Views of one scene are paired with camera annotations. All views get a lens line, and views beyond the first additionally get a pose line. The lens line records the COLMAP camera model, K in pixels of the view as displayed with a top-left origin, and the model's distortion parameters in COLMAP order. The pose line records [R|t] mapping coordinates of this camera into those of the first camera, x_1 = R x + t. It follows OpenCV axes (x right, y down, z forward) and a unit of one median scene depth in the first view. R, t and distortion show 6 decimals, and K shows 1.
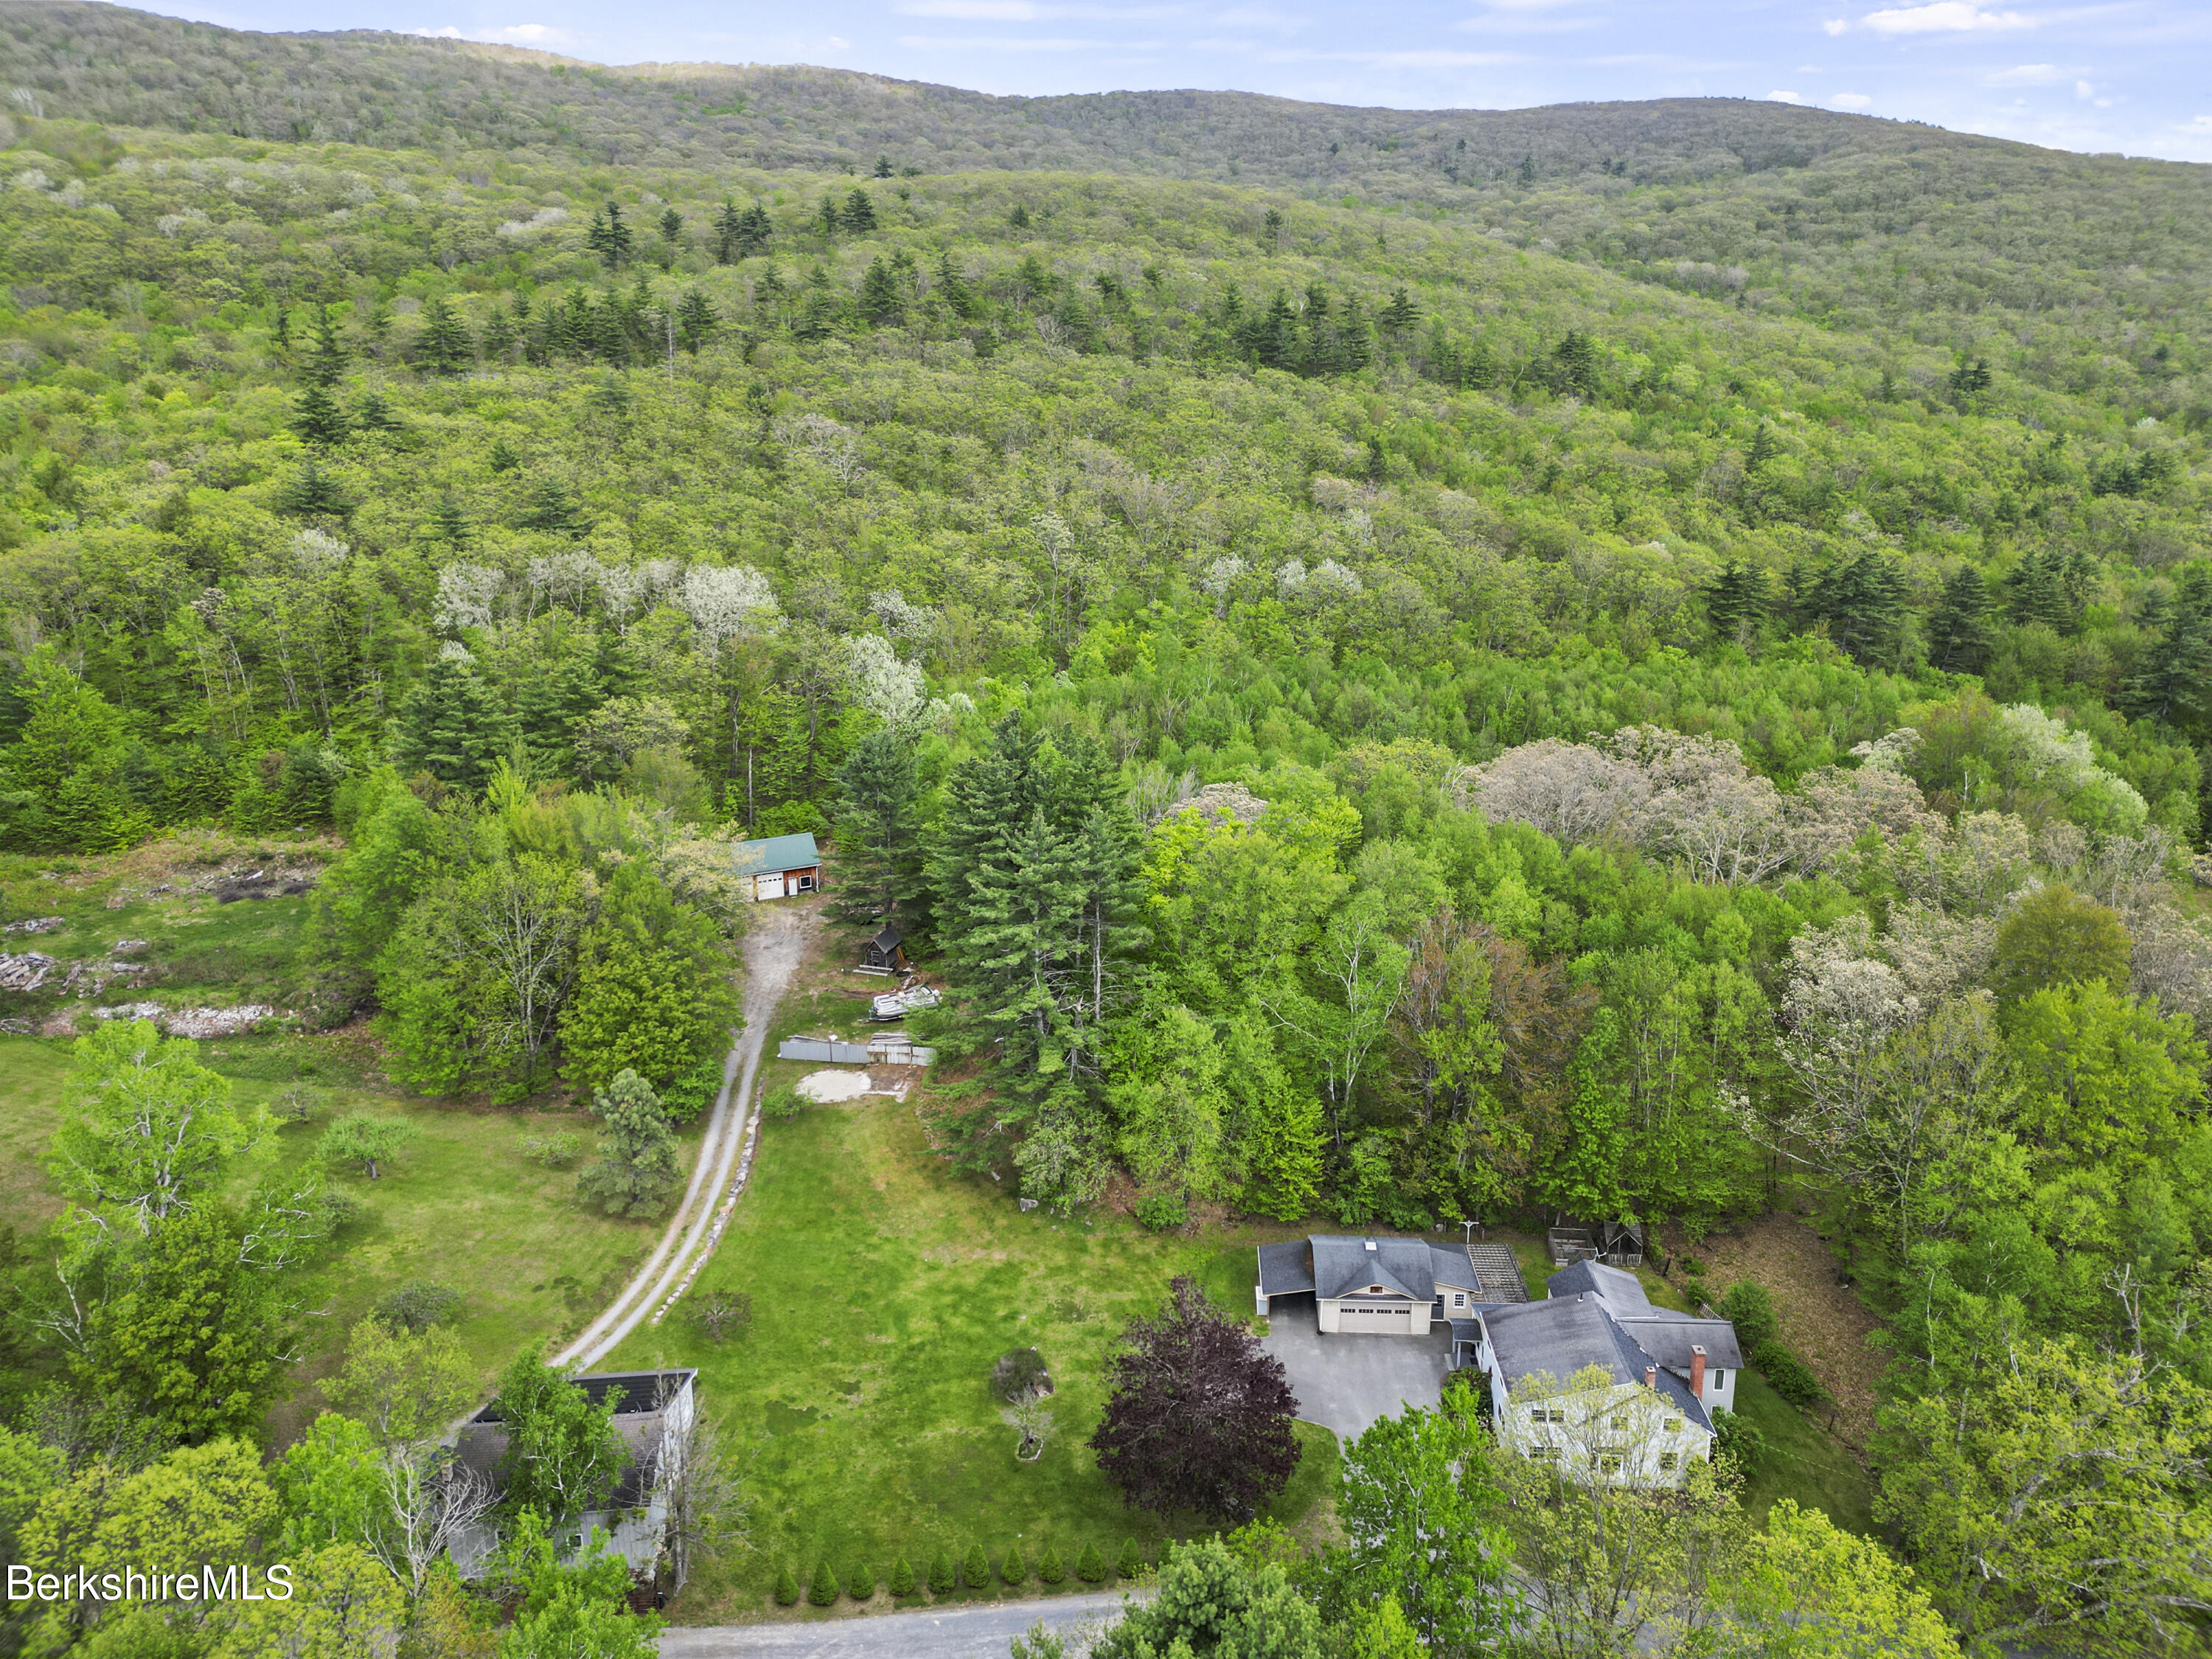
lens RADIAL K [[1529.2, 0, 1106.3], [0, 1529.2, 817.1], [0, 0, 1]] dist [0.066892, -0.077166]
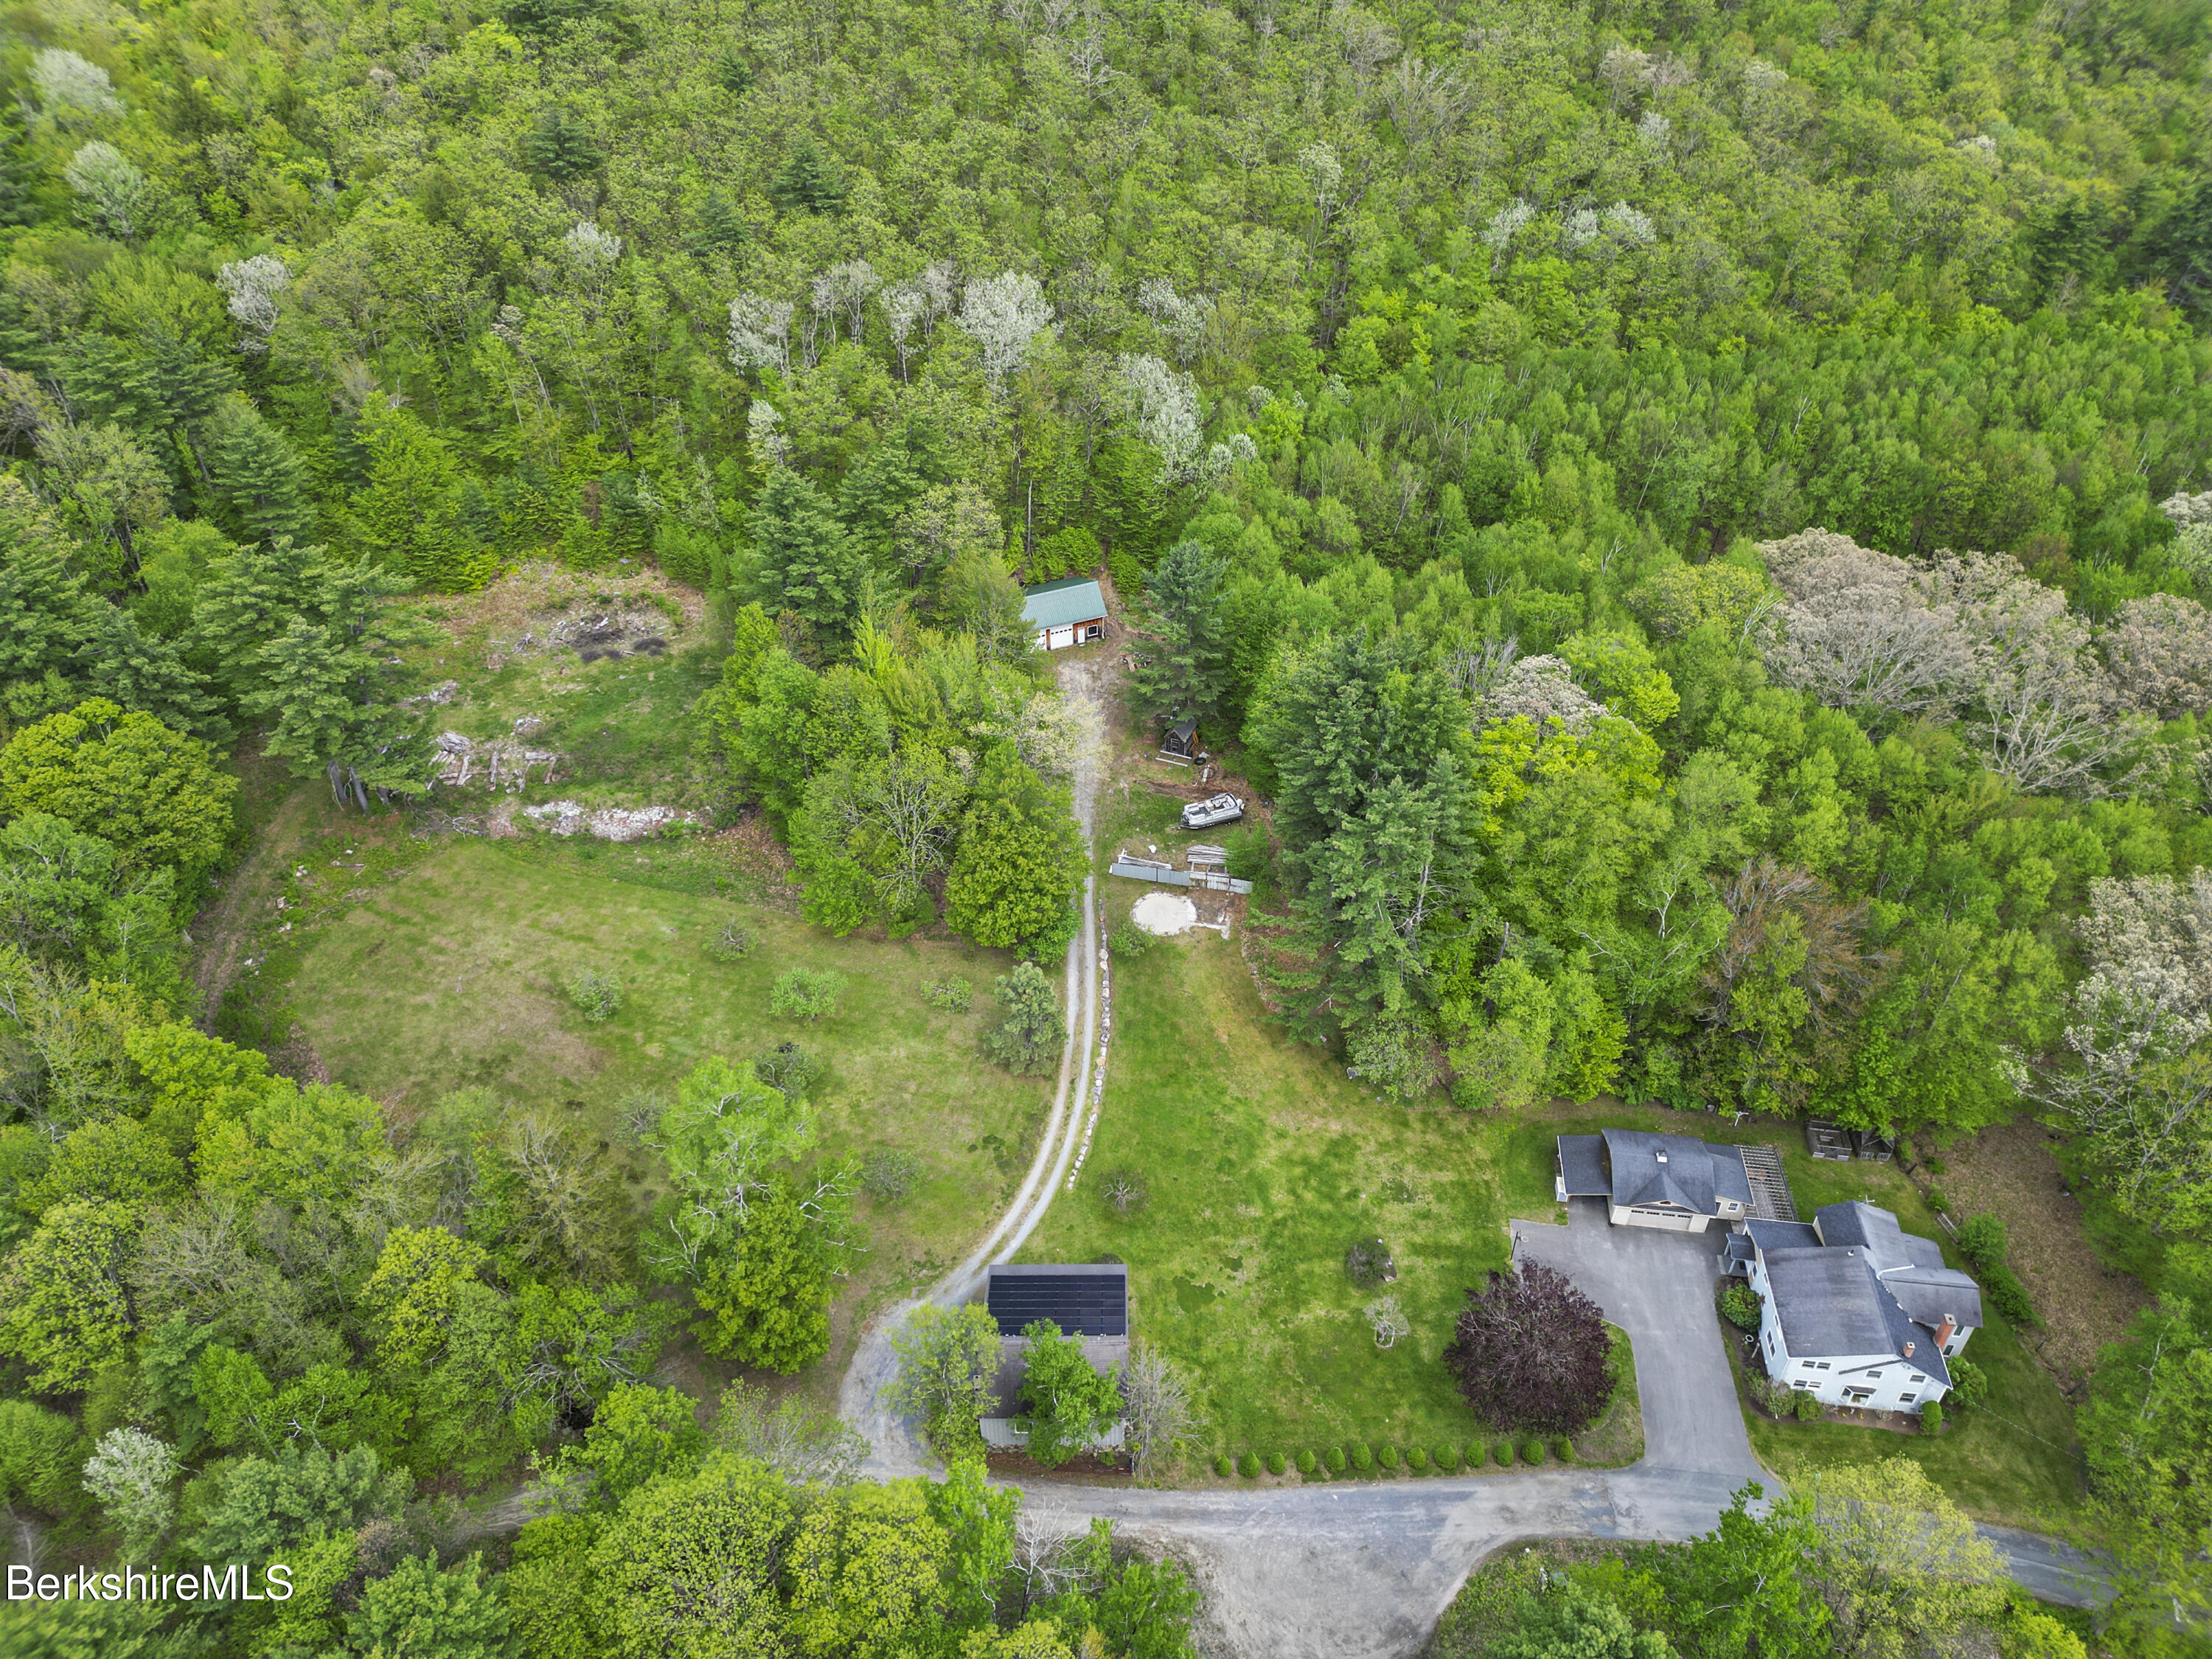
lens RADIAL K [[1529.2, 0, 1106.3], [0, 1529.2, 817.1], [0, 0, 1]] dist [0.066892, -0.077166]
pose [[0.996217, 0.048225, -0.072289, -0.162649], [-0.017698, 0.927040, 0.374546, -0.361974], [0.085078, -0.371850, 0.924386, -0.031146]]
